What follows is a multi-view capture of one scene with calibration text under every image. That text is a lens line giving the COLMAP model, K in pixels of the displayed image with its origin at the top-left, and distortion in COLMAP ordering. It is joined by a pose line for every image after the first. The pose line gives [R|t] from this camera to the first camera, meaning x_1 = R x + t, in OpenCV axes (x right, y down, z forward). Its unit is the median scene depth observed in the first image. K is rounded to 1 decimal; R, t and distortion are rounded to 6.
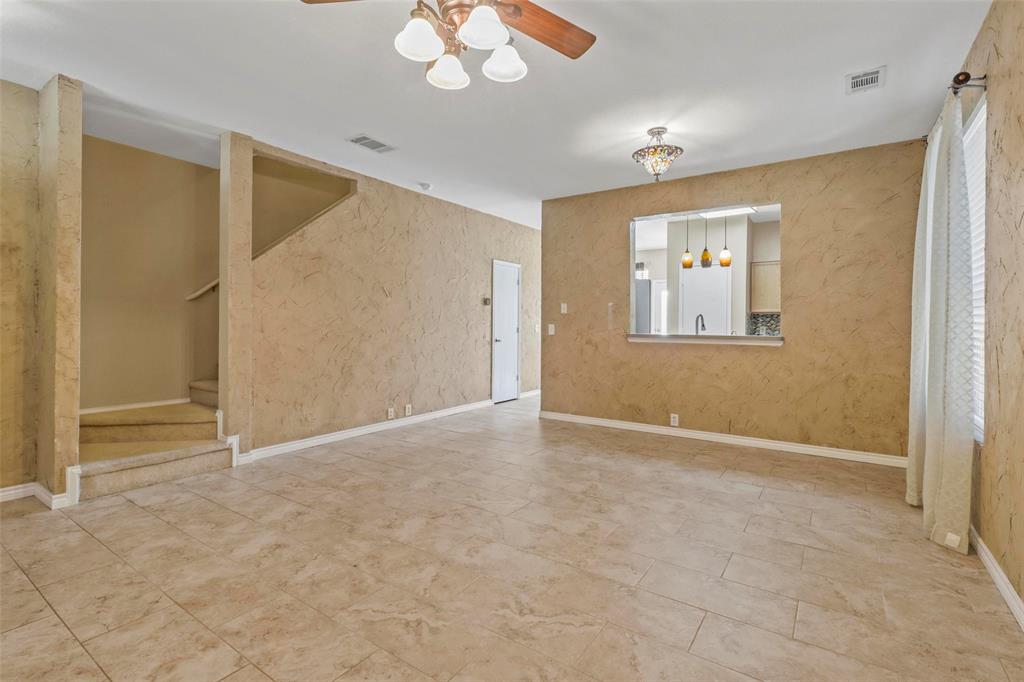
lens RADIAL K [[476.3, 0, 502.1], [0, 476.3, 325.7], [0, 0, 1]] dist [0.001137, -0.001684]
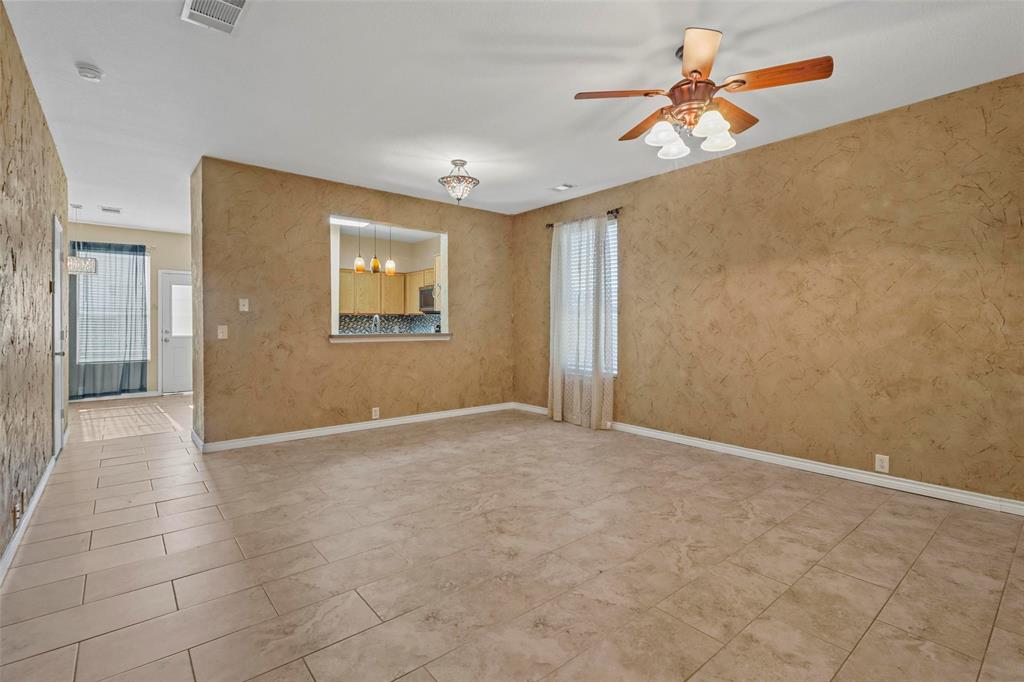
lens RADIAL K [[476.3, 0, 510.2], [0, 476.3, 329.5], [0, 0, 1]] dist [0.001137, -0.001684]
pose [[0.262207, -0.016078, 0.964878, -0.948863], [0.005314, 0.999870, 0.015217, -0.009882], [-0.964997, 0.001137, 0.262259, 0.672237]]
